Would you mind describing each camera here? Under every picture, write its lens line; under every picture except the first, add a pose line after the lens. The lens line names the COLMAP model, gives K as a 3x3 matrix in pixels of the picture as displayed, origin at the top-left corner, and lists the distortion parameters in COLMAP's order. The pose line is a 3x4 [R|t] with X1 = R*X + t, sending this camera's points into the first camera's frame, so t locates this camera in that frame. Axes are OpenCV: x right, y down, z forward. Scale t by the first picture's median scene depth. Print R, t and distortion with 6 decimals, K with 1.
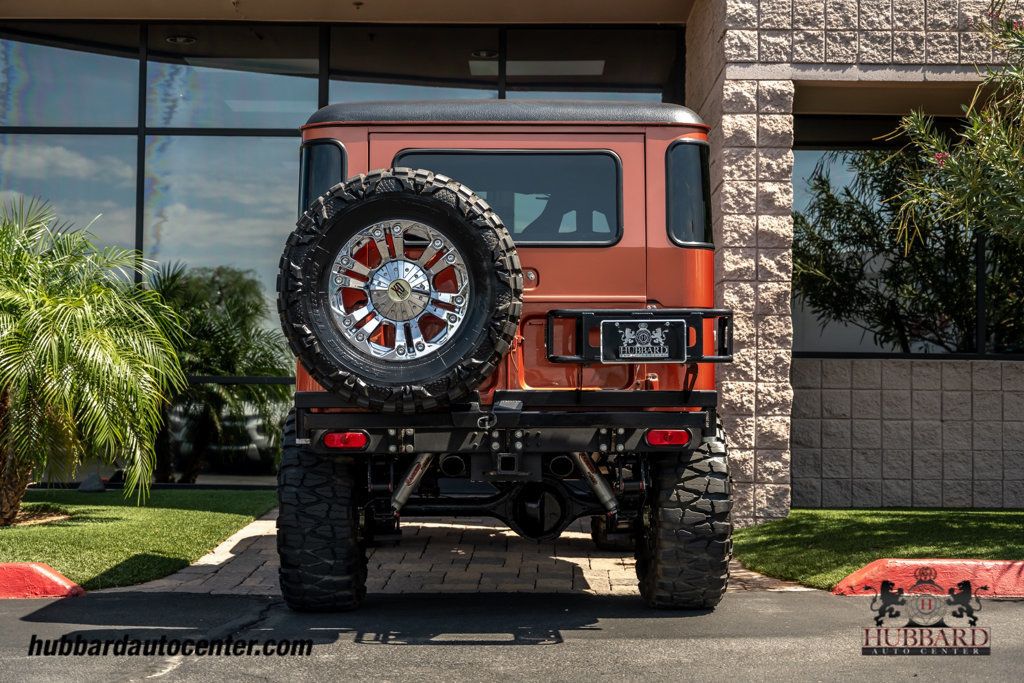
lens RADIAL K [[1600.1, 0, 512.7], [0, 1600.1, 350.7], [0, 0, 1]] dist [0.012078, 0.000000]
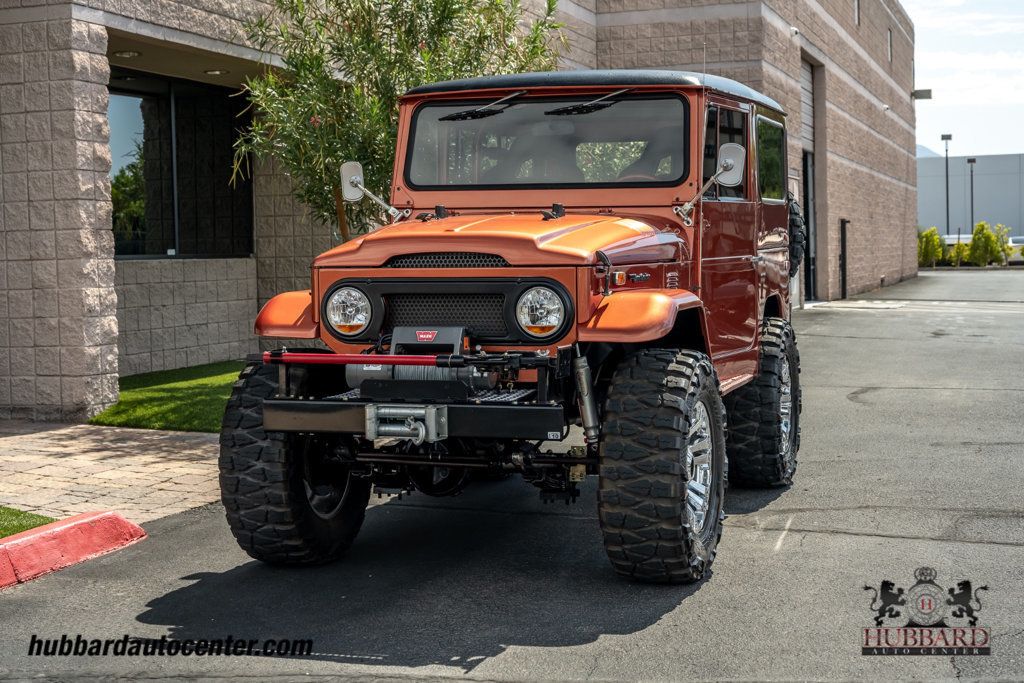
lens RADIAL K [[1600.1, 0, 491.7], [0, 1600.1, 339.3], [0, 0, 1]] dist [0.012078, 0.000000]
pose [[0.314084, -0.067200, 0.947014, -0.853508], [-0.016105, 0.996971, 0.076087, -0.035683], [-0.949259, -0.039149, 0.312050, 0.364217]]
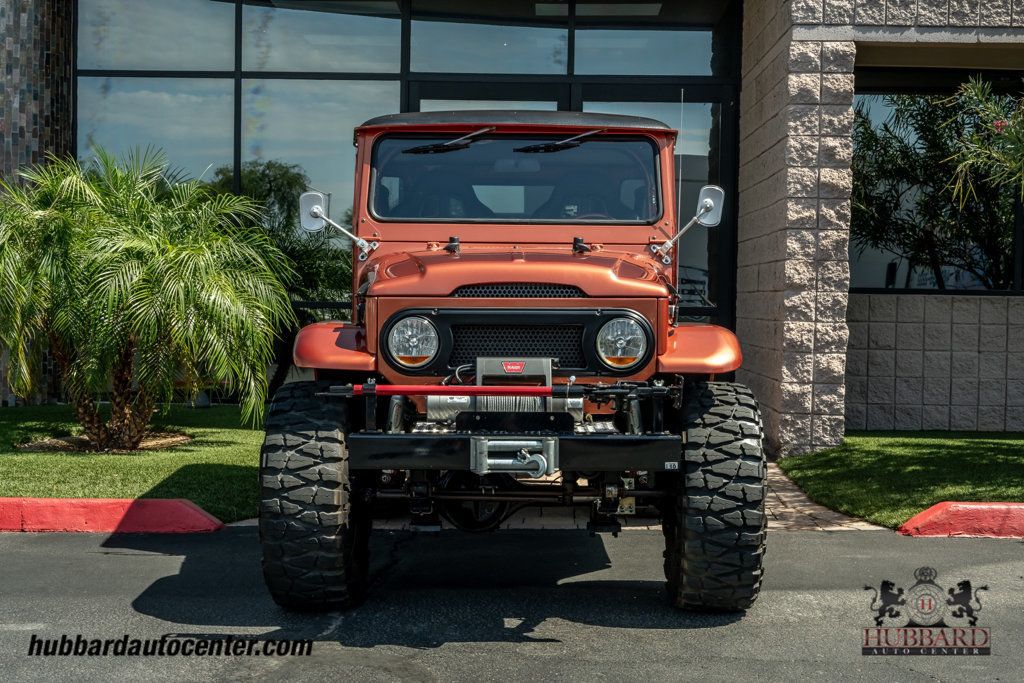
lens RADIAL K [[1481.1, 0, 505.0], [0, 1481.1, 344.4], [0, 0, 1]] dist [0.008157, 0.000000]
pose [[0.999858, 0.005871, -0.015781, -0.043024], [-0.004628, 0.996968, 0.077676, -0.042502], [0.016190, -0.077592, 0.996854, -0.011549]]
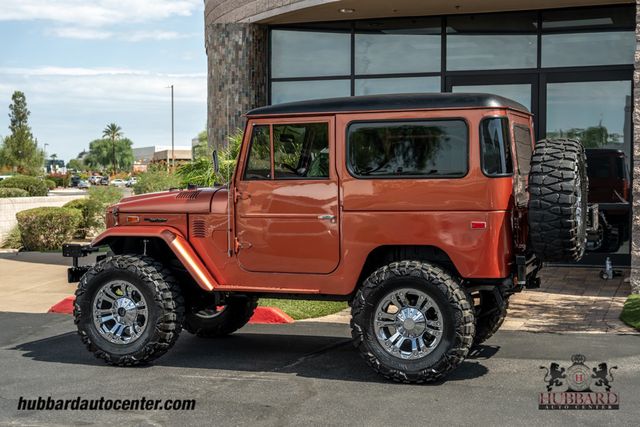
lens RADIAL K [[1000.1, 0, 324.5], [0, 1000.1, 211.6], [0, 0, 1]] dist [0.012078, 0.000000]
pose [[0.943491, 0.001230, -0.331397, 0.177795], [0.022786, 0.997386, 0.068576, -0.072492], [0.330615, -0.072252, 0.940996, -0.216704]]
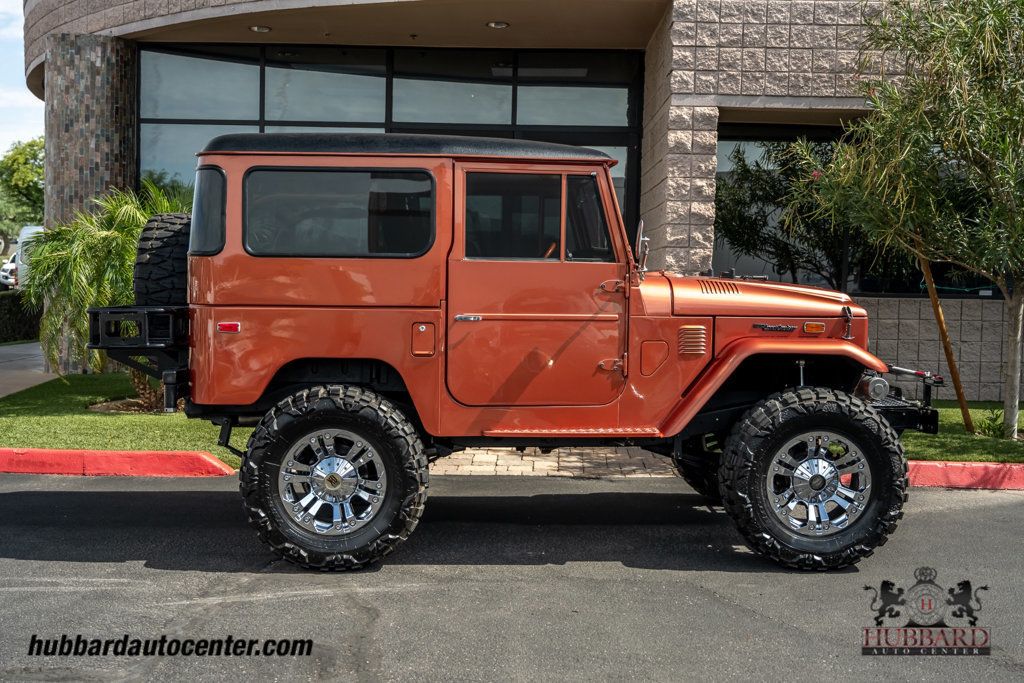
lens RADIAL K [[1155.0, 0, 505.5], [0, 1155.0, 337.2], [0, 0, 1]] dist [0.005734, 0.000000]
pose [[0.999865, 0.011475, -0.011779, -0.000209], [-0.010236, 0.994900, 0.100349, -0.065894], [0.012871, -0.100215, 0.994883, -0.050920]]
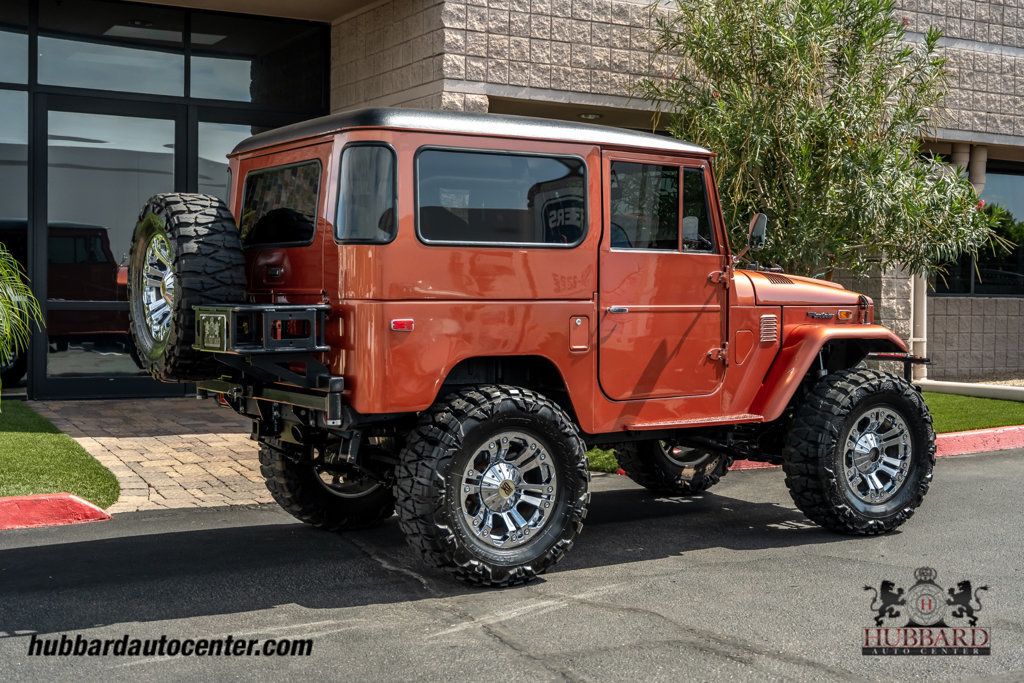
lens RADIAL K [[1360.8, 0, 497.9], [0, 1360.8, 333.9], [0, 0, 1]] dist [-0.002396, 0.000000]
pose [[0.869240, -0.013969, 0.494193, -0.393175], [-0.027096, 0.996752, 0.075834, -0.054796], [-0.493648, -0.079308, 0.866038, -0.023138]]
